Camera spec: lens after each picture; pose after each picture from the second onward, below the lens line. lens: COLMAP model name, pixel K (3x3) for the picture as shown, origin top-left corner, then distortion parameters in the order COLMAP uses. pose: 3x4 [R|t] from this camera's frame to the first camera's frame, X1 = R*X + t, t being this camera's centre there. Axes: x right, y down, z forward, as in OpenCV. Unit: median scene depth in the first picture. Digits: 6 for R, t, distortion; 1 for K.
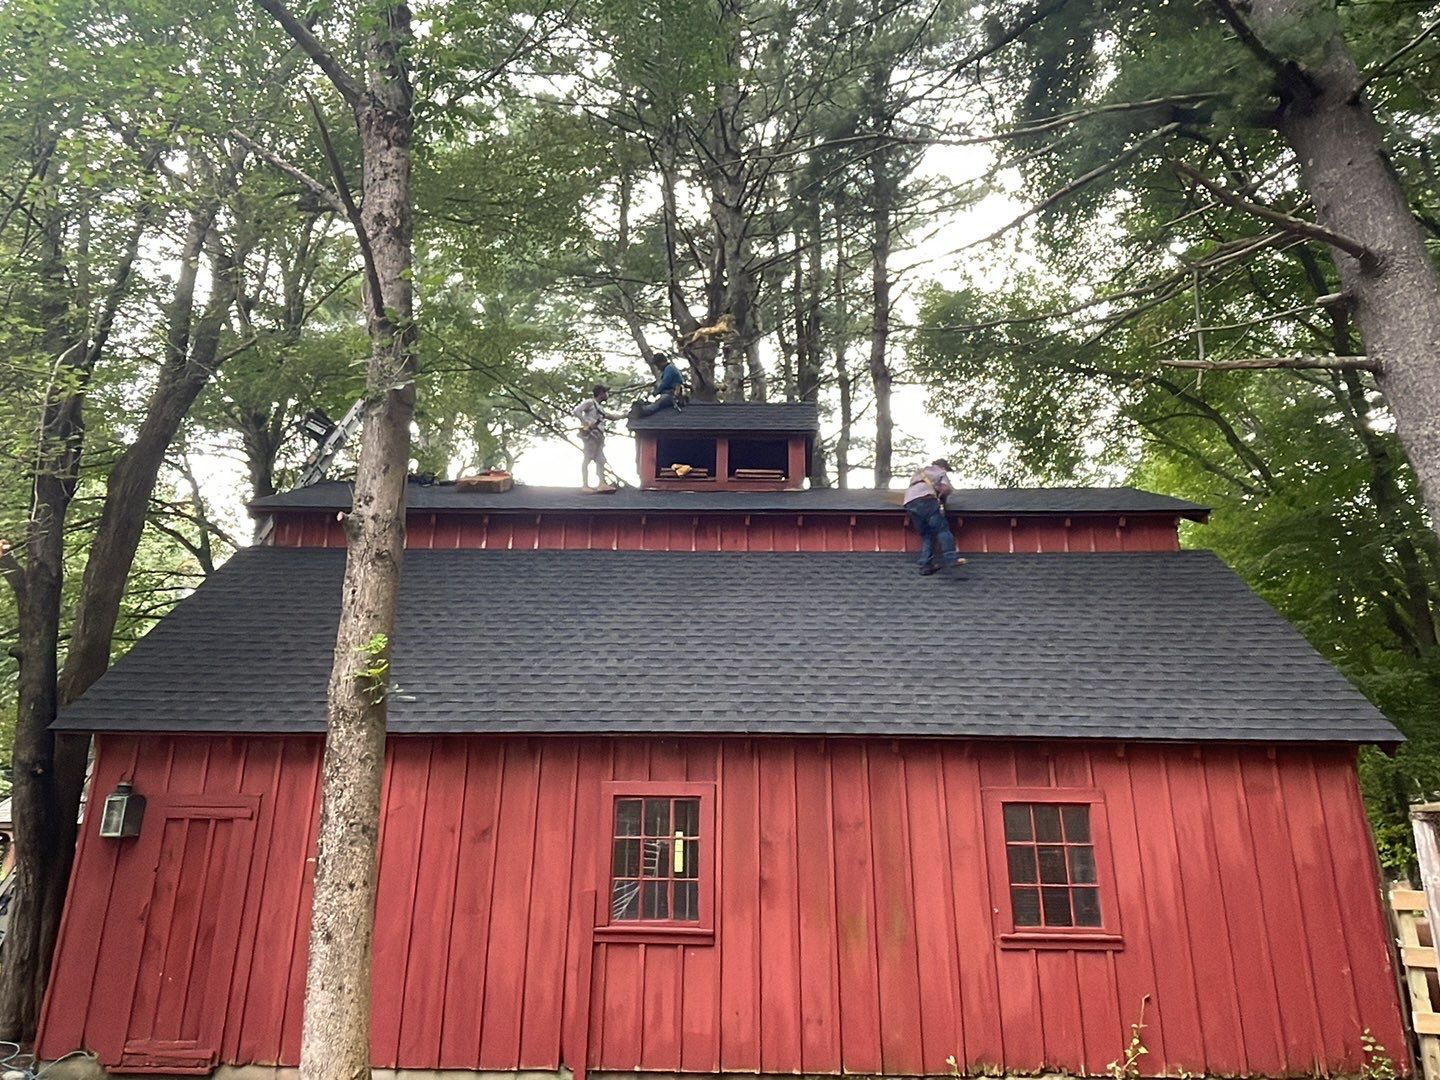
lens RADIAL K [[962.6, 0, 711.9], [0, 962.6, 538.4], [0, 0, 1]] dist [0.059710, -0.067631]
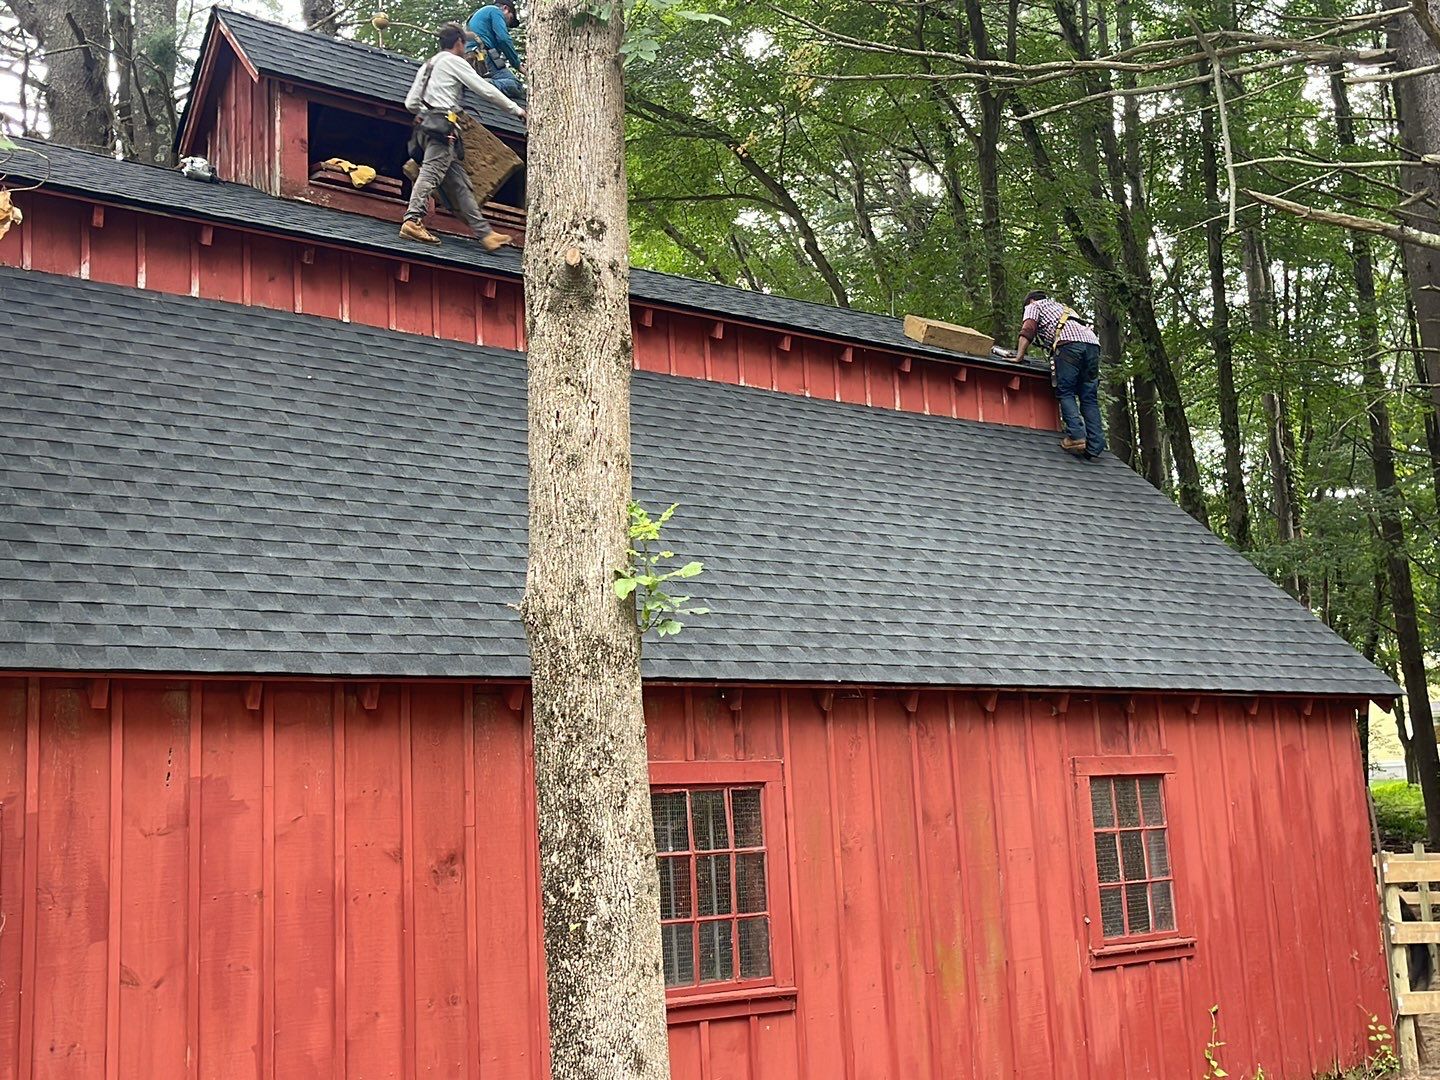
lens RADIAL K [[1658.8, 0, 711.6], [0, 1658.8, 547.6], [0, 0, 1]] dist [0.085158, -0.184581]
pose [[0.785893, 0.055596, 0.615859, -0.718844], [-0.142093, 0.985536, 0.092354, 0.030234], [-0.601816, -0.160089, 0.782425, 0.230771]]
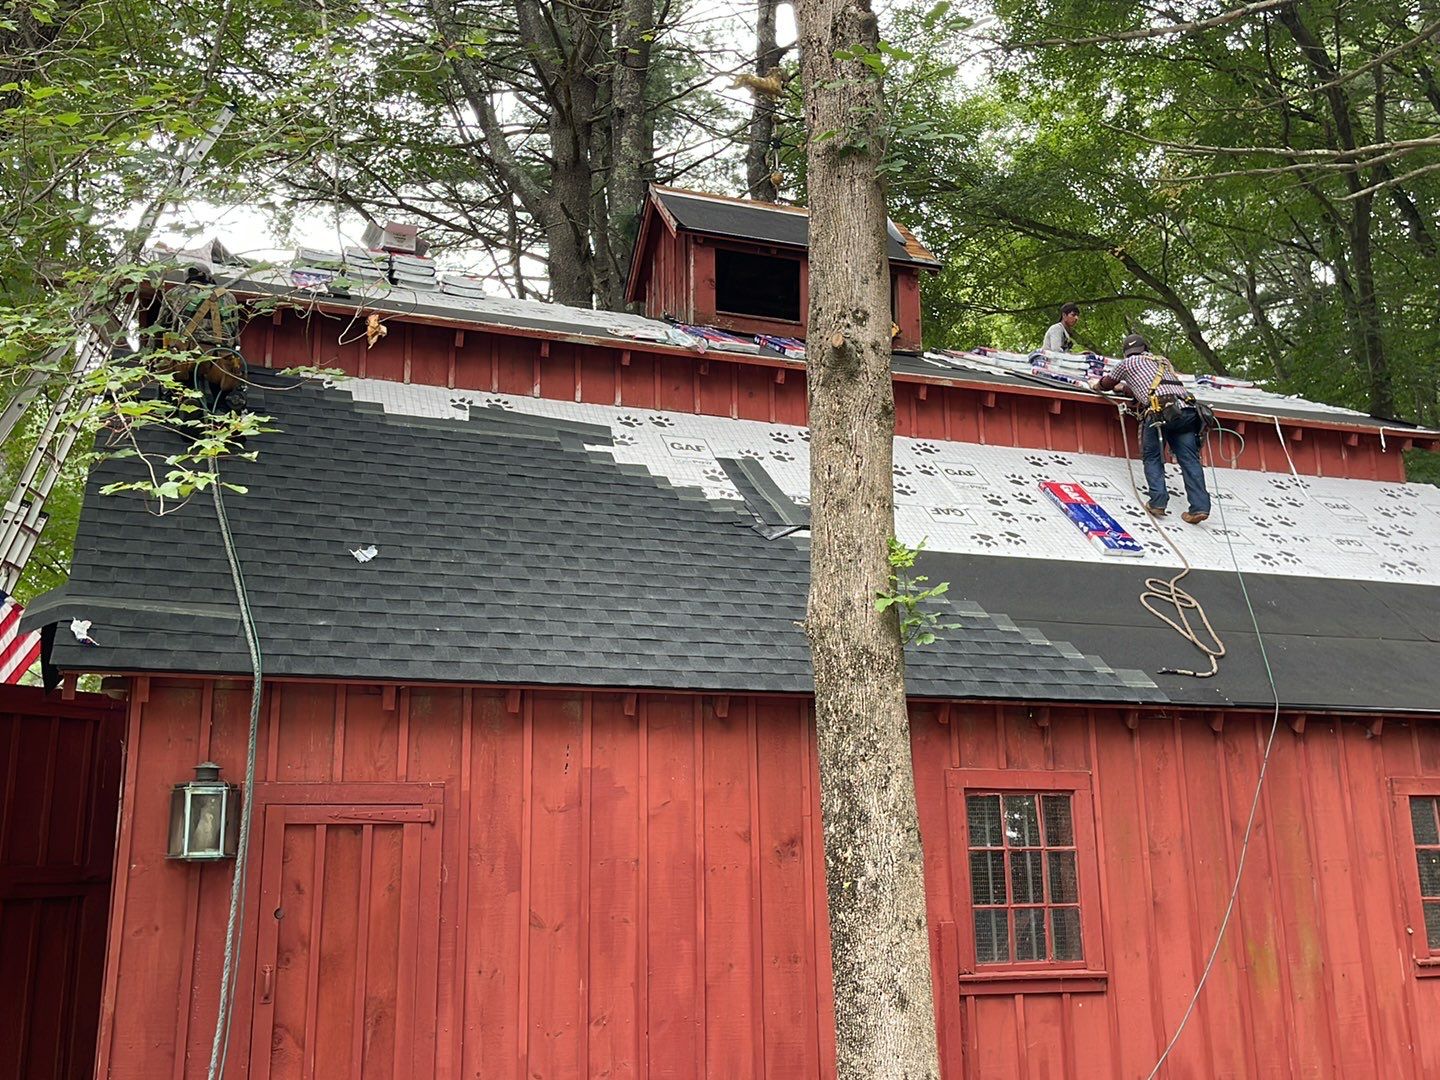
lens RADIAL K [[1419.2, 0, 710.6], [0, 1419.2, 552.1], [0, 0, 1]] dist [0.067160, -0.092979]
pose [[0.933910, 0.056090, 0.353082, -0.655693], [-0.089503, 0.992847, 0.079015, 0.039835], [-0.346124, -0.105395, 0.932250, 0.150573]]
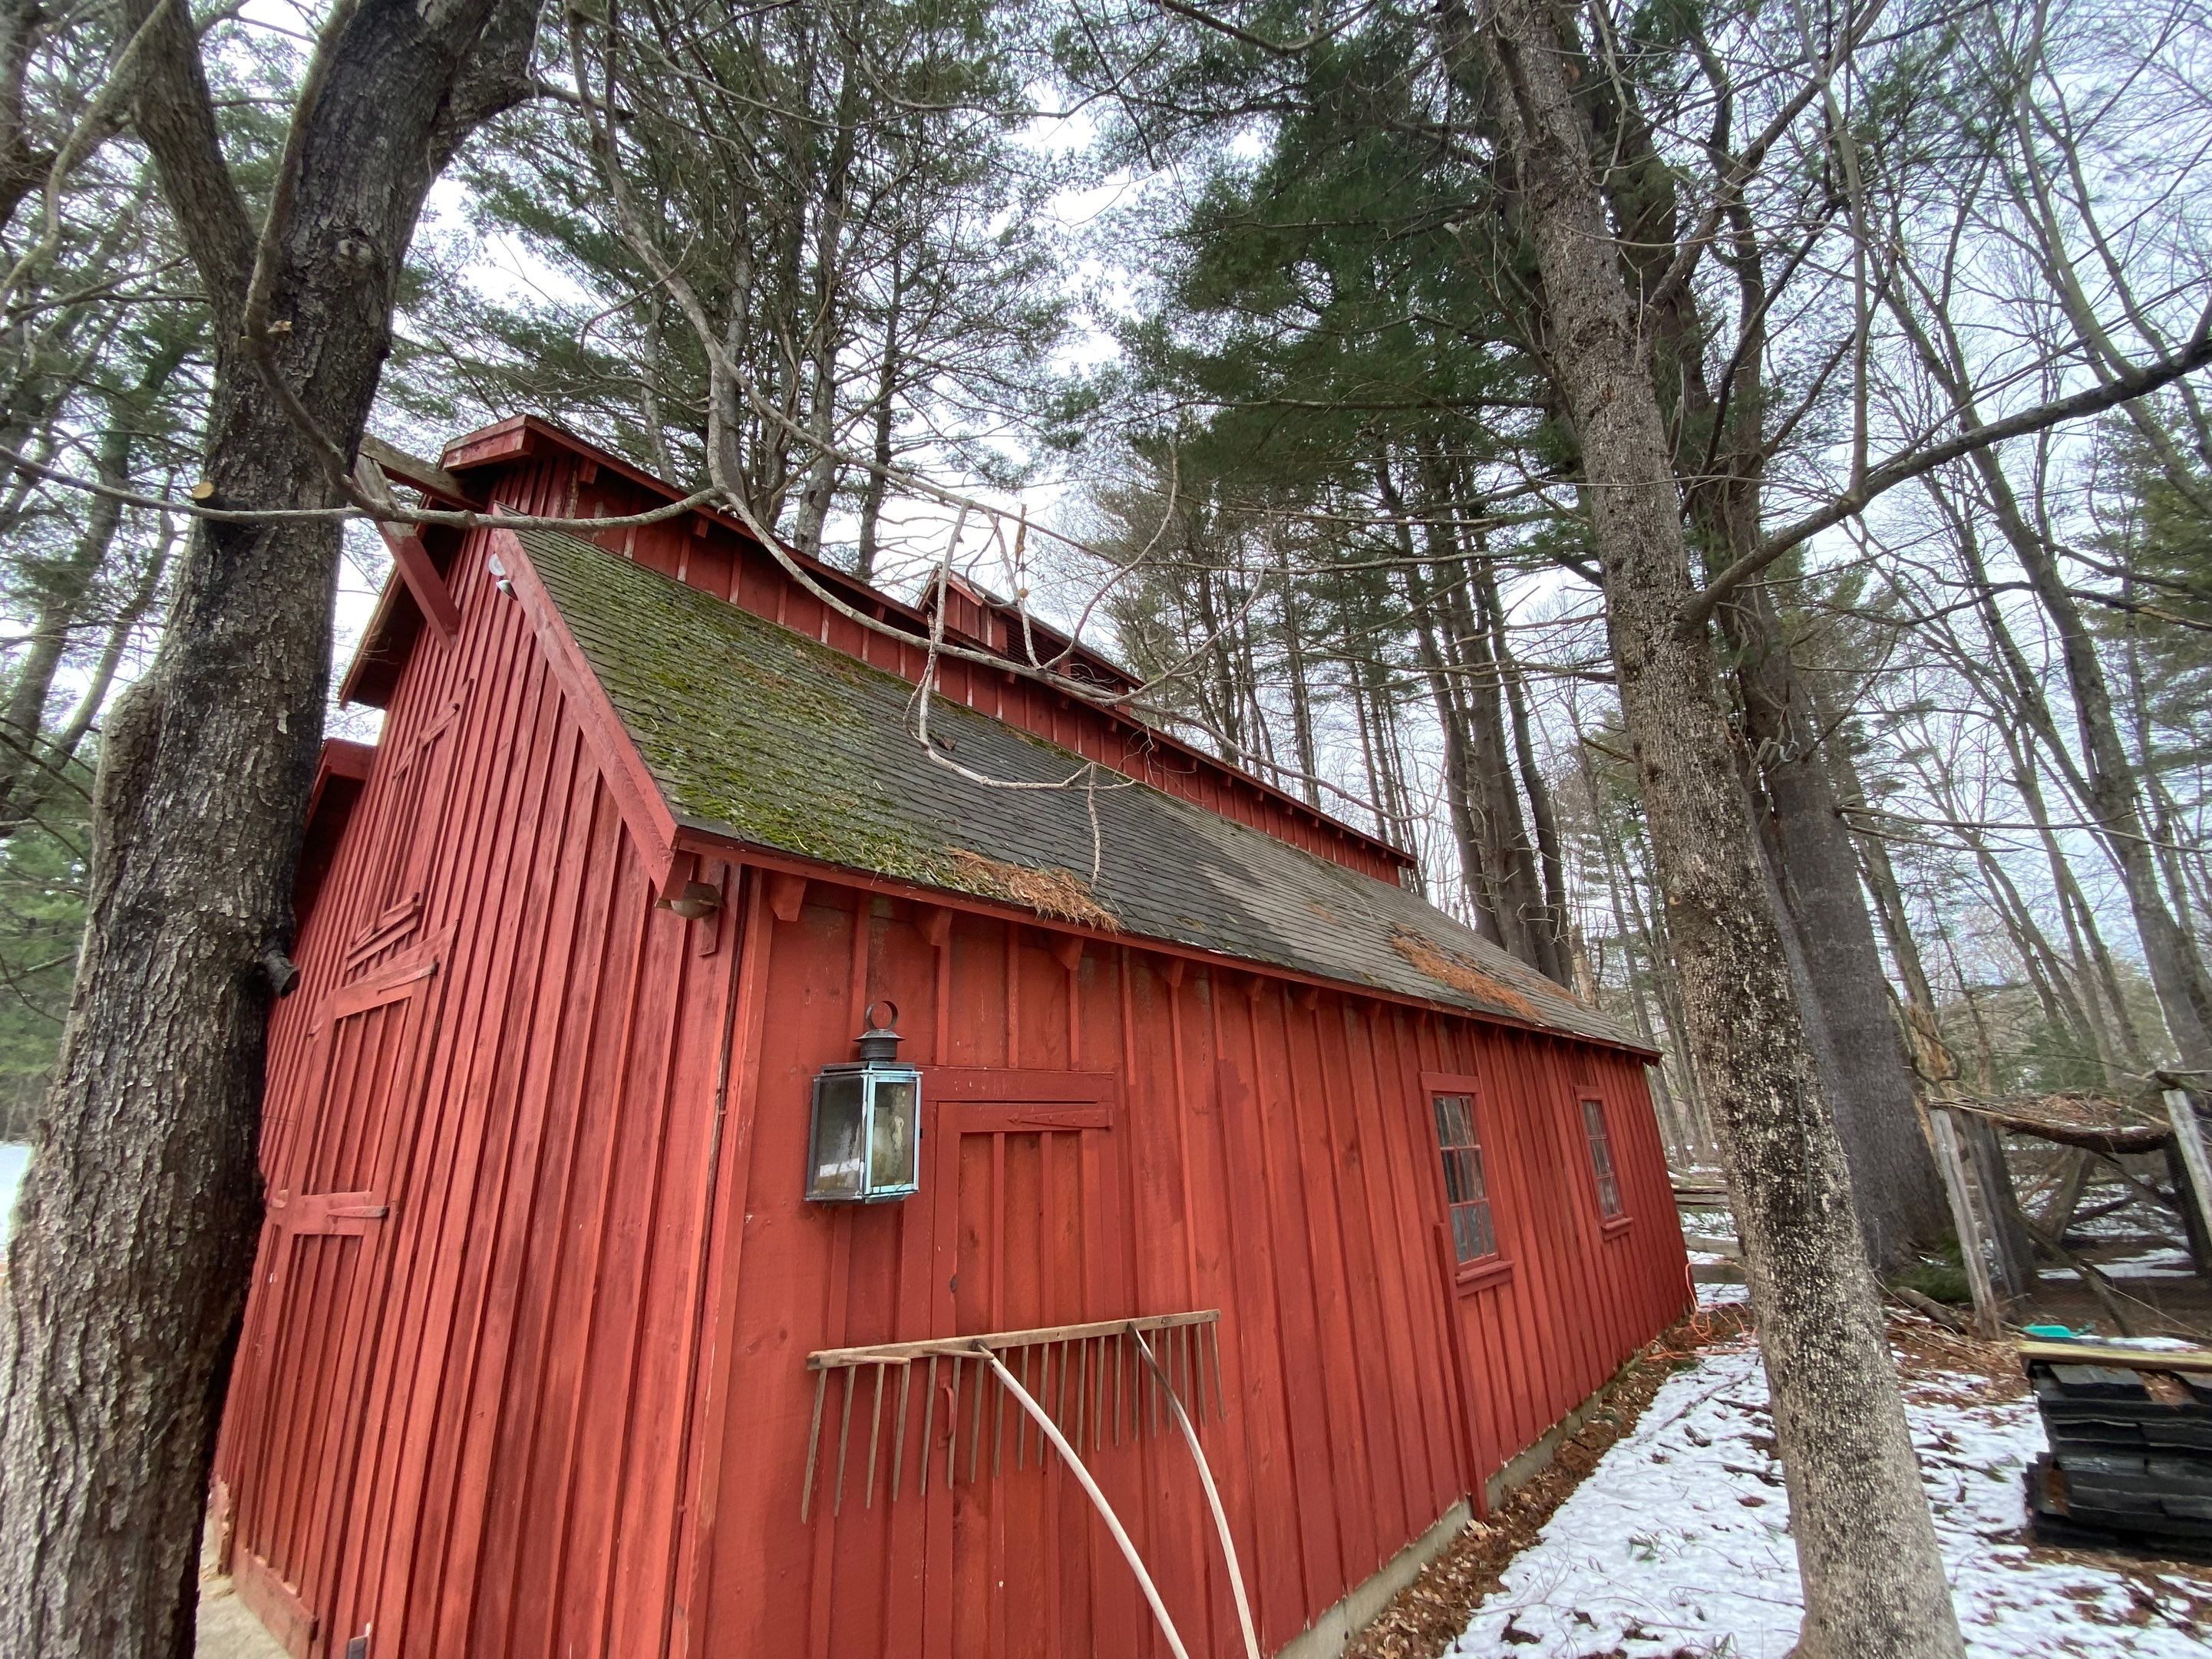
lens RADIAL K [[903.8, 0, 1106.0], [0, 903.8, 829.5], [0, 0, 1]] dist [0.016228, -0.016938]
pose [[0.651003, 0.218347, 0.726994, -0.830607], [-0.198250, 0.973402, -0.114826, 0.209936], [-0.732730, -0.069375, 0.676975, 0.761290]]
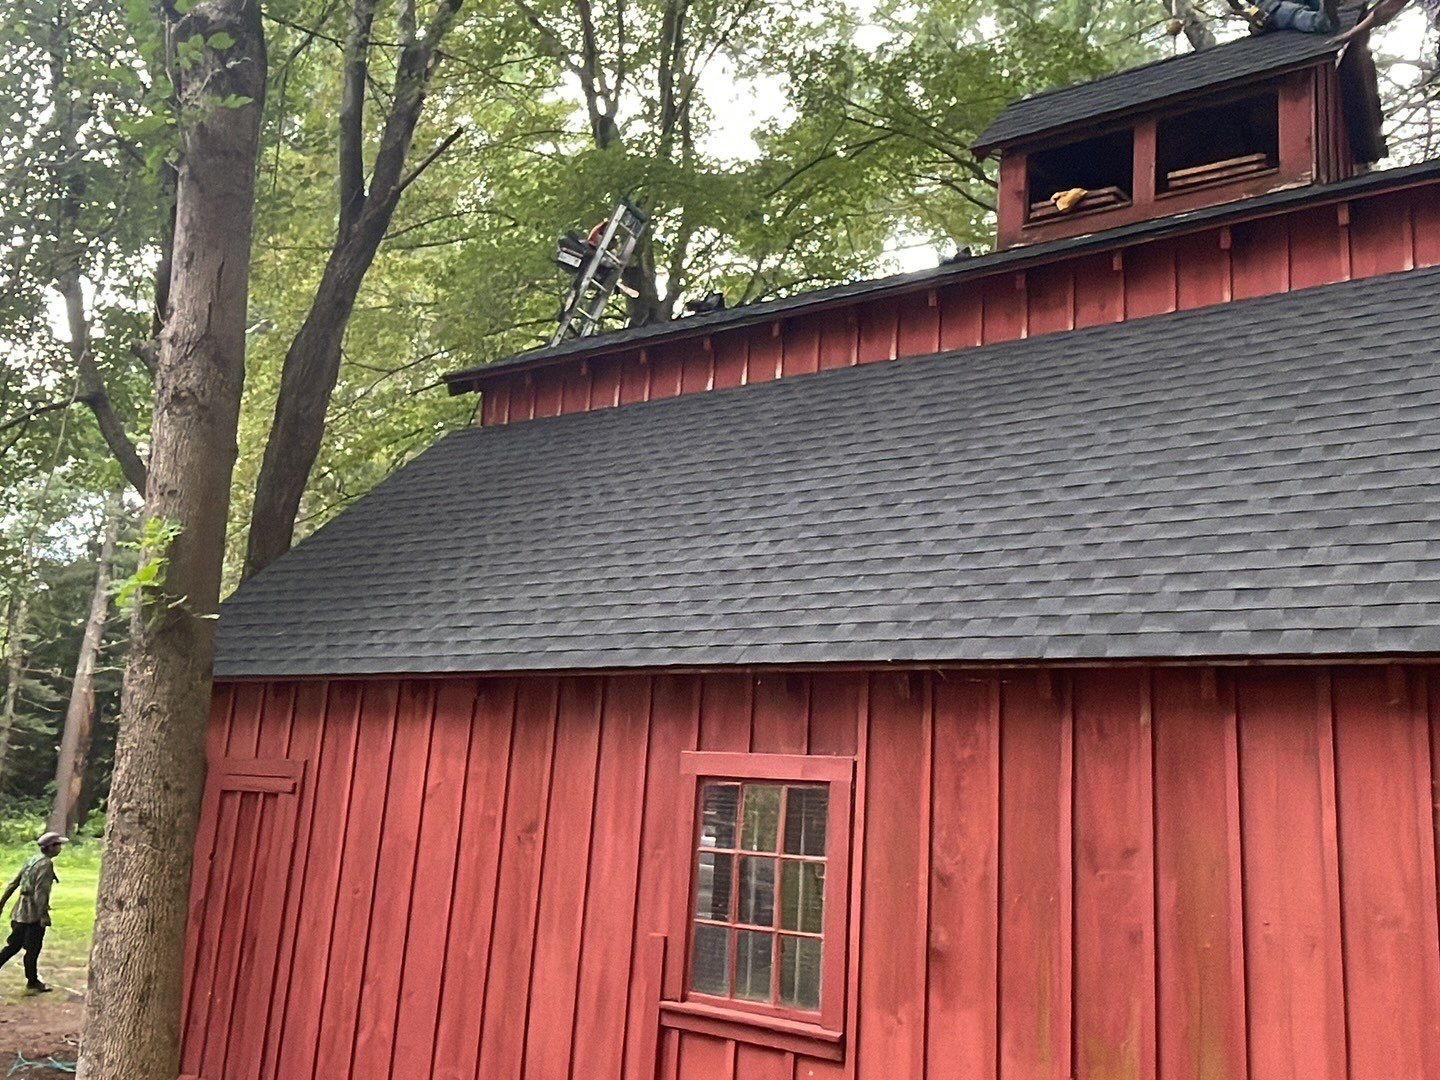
lens RADIAL K [[1323.2, 0, 706.8], [0, 1323.2, 541.2], [0, 0, 1]] dist [0.056040, -0.014611]
pose [[0.814580, -0.077607, -0.574836, 0.372193], [0.128952, 0.990439, 0.049016, 0.096432], [0.565535, -0.114054, 0.816799, 0.402272]]
